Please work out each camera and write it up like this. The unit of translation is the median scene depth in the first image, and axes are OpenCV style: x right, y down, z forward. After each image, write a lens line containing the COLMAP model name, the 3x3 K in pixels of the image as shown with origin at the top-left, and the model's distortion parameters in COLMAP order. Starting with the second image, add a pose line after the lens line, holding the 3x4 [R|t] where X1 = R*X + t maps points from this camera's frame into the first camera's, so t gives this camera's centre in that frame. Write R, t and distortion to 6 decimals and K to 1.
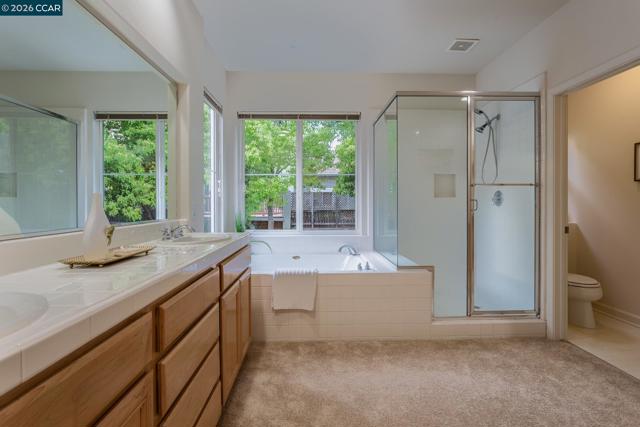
lens RADIAL K [[320.5, 0, 323.5], [0, 320.5, 202.7], [0, 0, 1]] dist [0.001000, 0.000255]
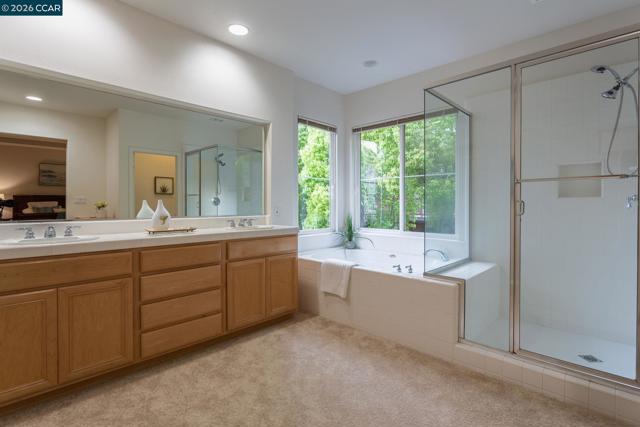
lens RADIAL K [[320.5, 0, 323.5], [0, 320.5, 202.7], [0, 0, 1]] dist [0.001000, 0.000255]
pose [[0.686478, -0.000883, -0.727150, 0.744300], [-0.000713, 0.999998, -0.001888, -0.003649], [0.727150, 0.001814, 0.686476, 0.154879]]
